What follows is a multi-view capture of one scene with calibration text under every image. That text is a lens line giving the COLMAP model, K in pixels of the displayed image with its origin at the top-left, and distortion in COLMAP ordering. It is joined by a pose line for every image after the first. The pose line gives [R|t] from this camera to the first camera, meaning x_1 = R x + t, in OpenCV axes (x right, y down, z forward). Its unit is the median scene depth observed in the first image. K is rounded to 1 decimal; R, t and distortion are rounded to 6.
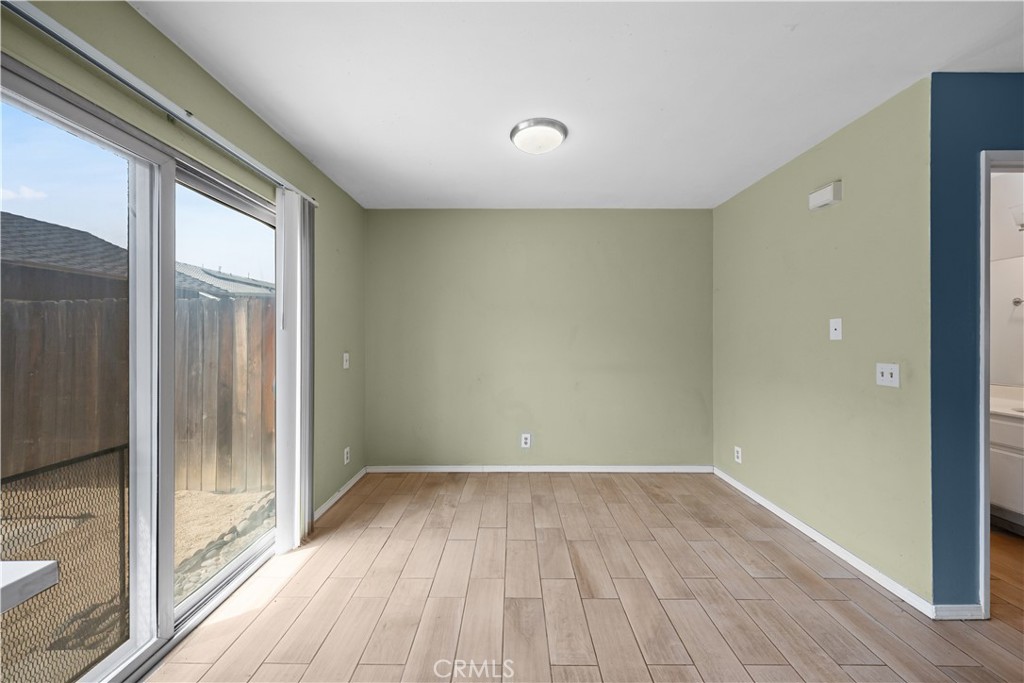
lens RADIAL K [[371.1, 0, 510.9], [0, 371.1, 335.5], [0, 0, 1]] dist [0.005639, -0.000053]
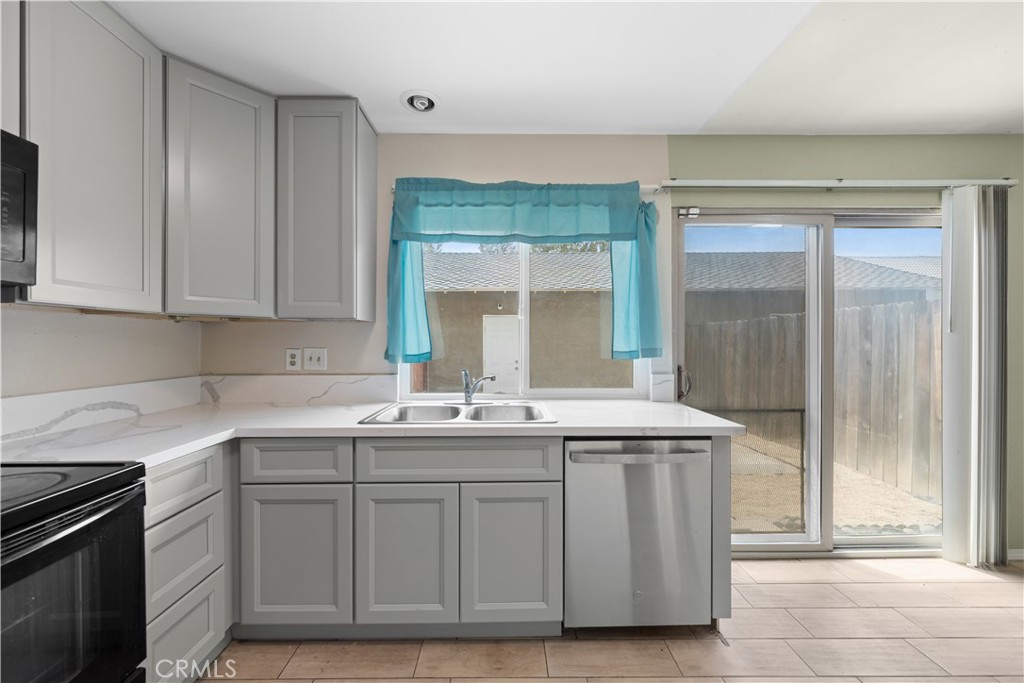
lens RADIAL K [[371.1, 0, 510.2], [0, 371.1, 344.5], [0, 0, 1]] dist [0.005639, -0.000053]
pose [[0.017235, 0.011143, -0.999789, 0.338707], [0.007200, 0.999911, 0.011268, -0.004358], [0.999826, -0.007393, 0.017153, -0.169801]]
